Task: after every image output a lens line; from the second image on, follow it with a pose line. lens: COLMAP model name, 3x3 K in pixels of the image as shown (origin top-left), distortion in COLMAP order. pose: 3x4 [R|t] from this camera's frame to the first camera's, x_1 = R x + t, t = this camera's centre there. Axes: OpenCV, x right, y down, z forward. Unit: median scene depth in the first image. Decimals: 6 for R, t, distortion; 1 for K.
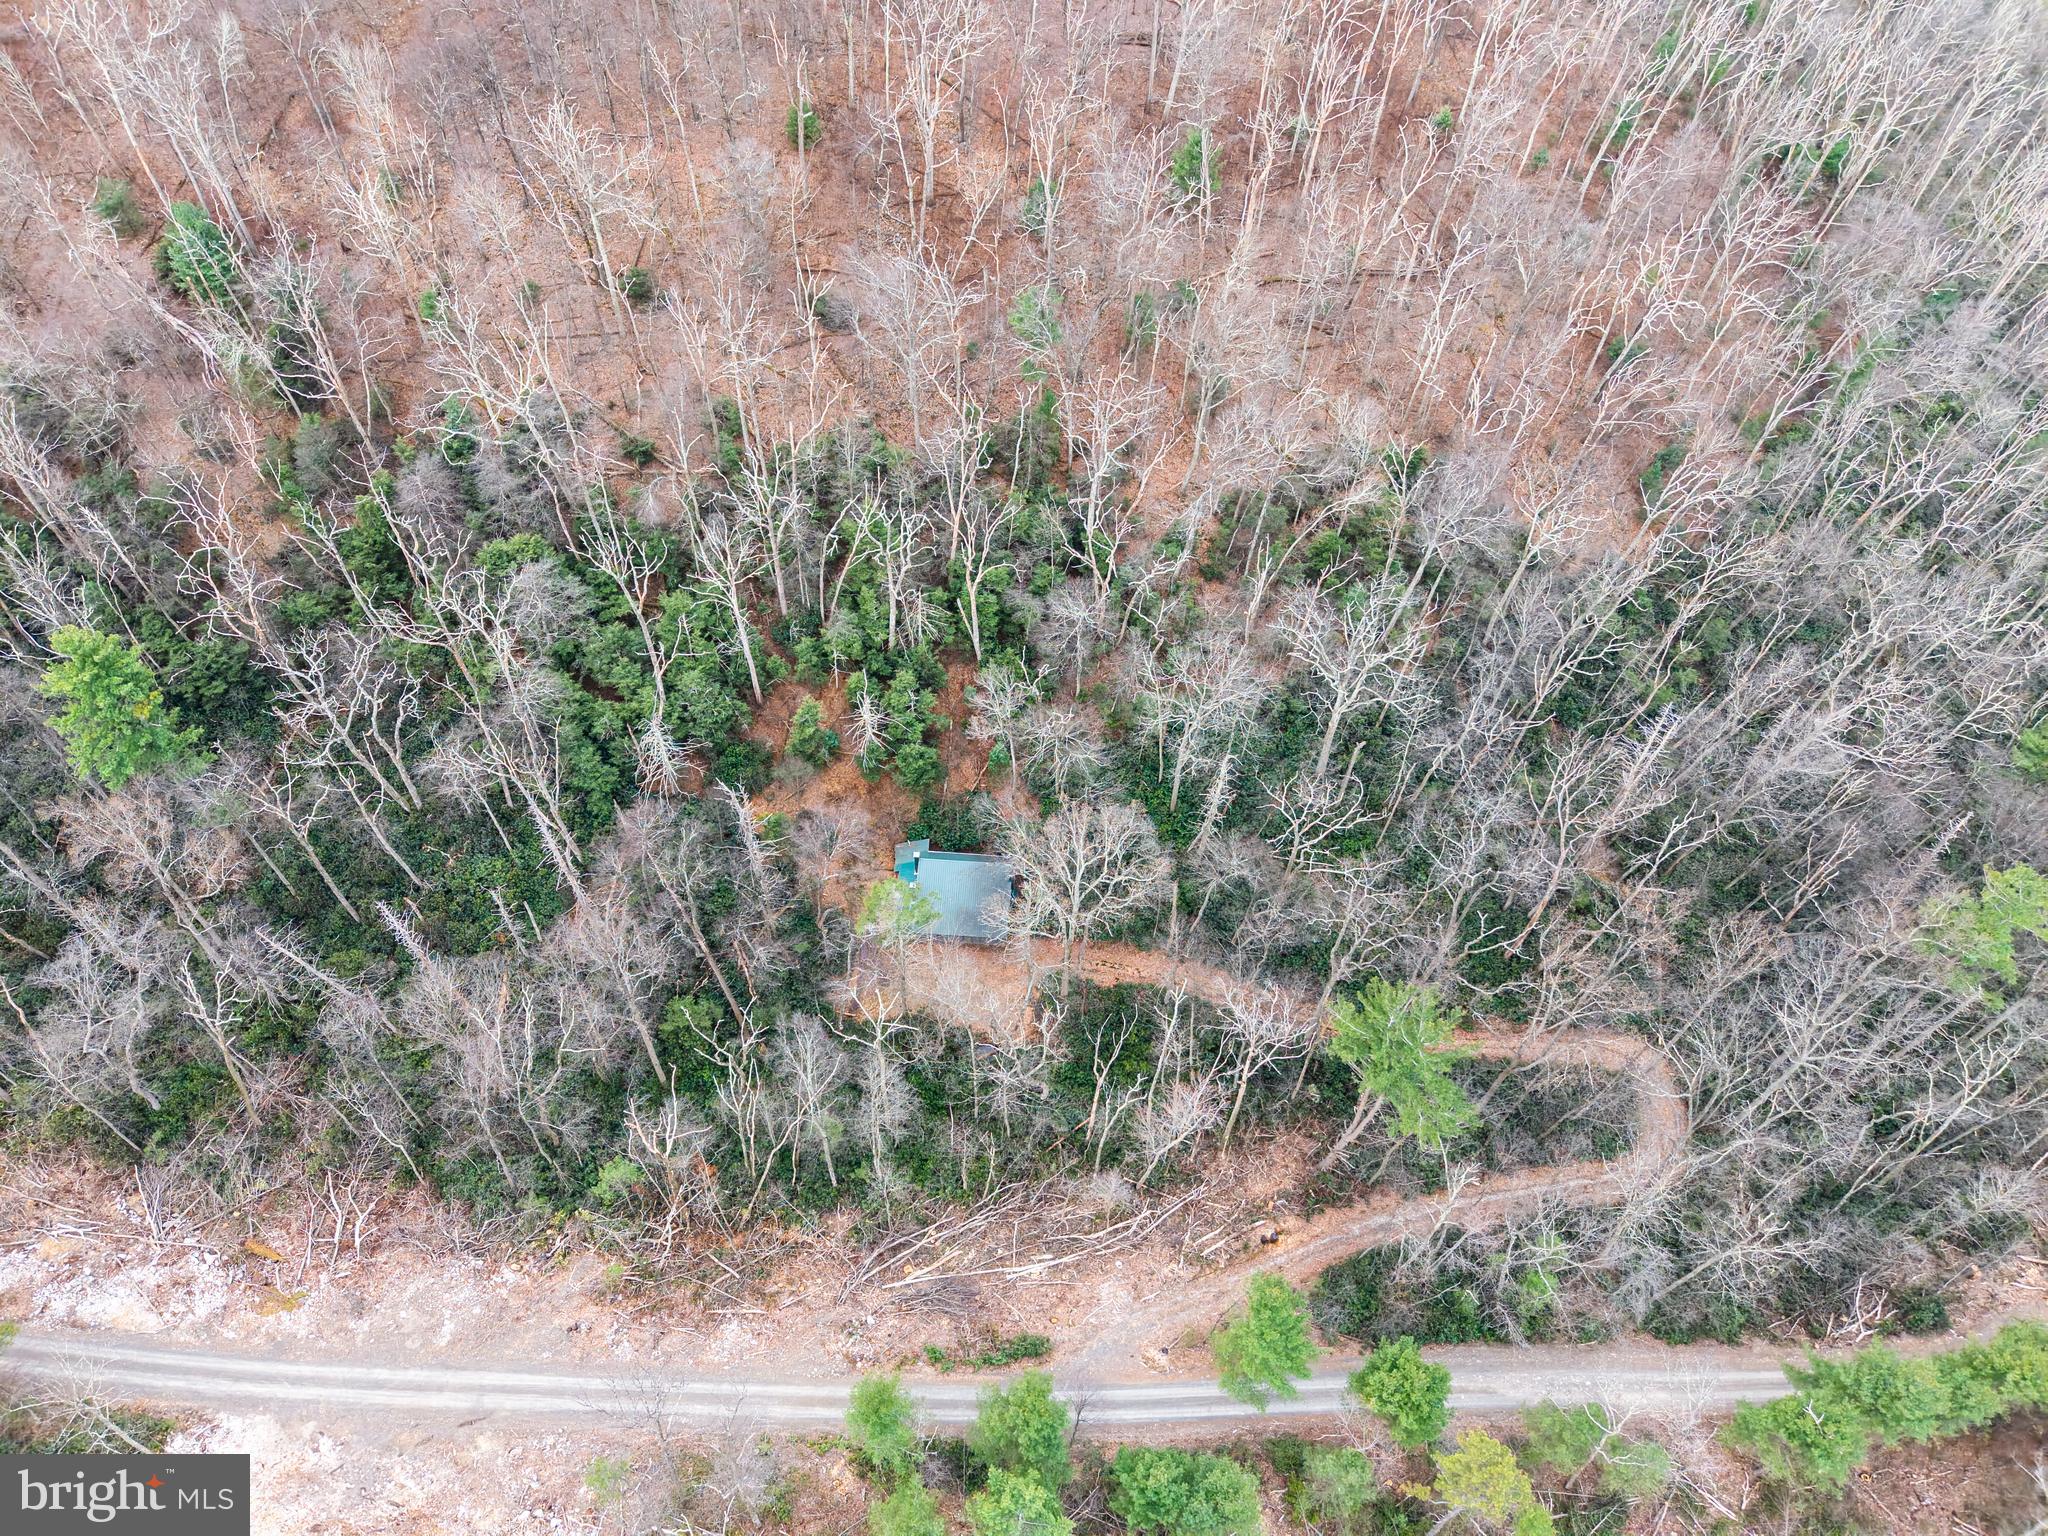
lens RADIAL K [[1370.9, 0, 1018.3], [0, 1370.9, 764.9], [0, 0, 1]] dist [0.026627, -0.024072]
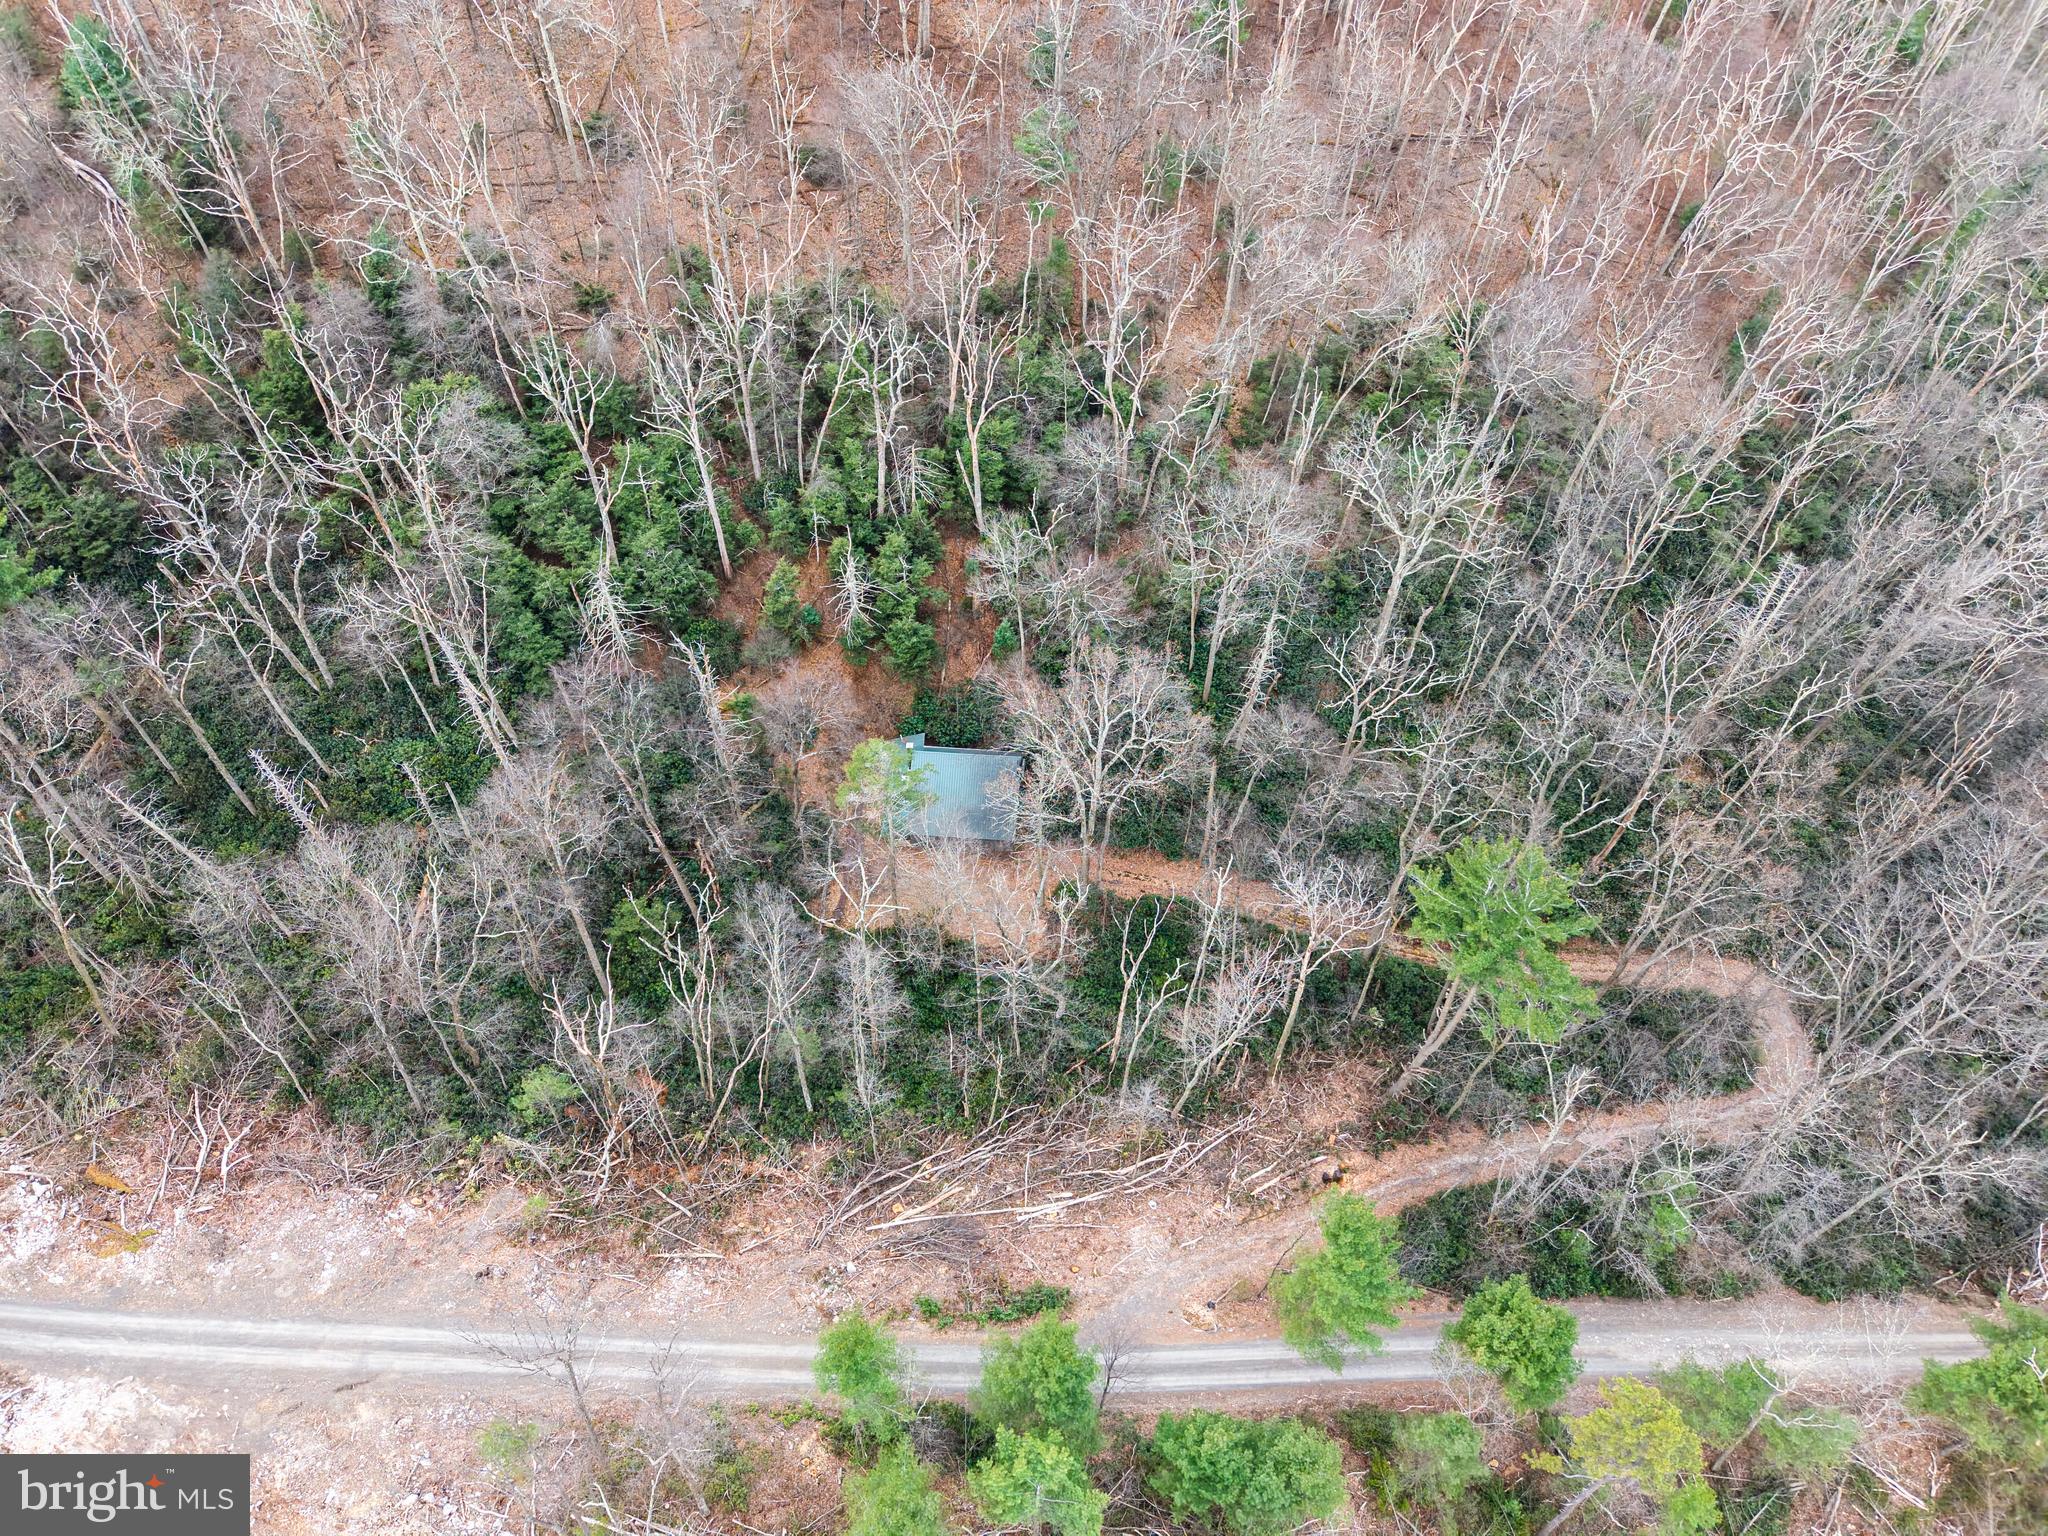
lens RADIAL K [[1370.9, 0, 1017.5], [0, 1370.9, 763.2], [0, 0, 1]] dist [0.026627, -0.024072]
pose [[0.999993, -0.003145, -0.001816, -0.005455], [0.003081, 0.999409, -0.034242, 0.120370], [0.001922, 0.034236, 0.999412, 0.157072]]
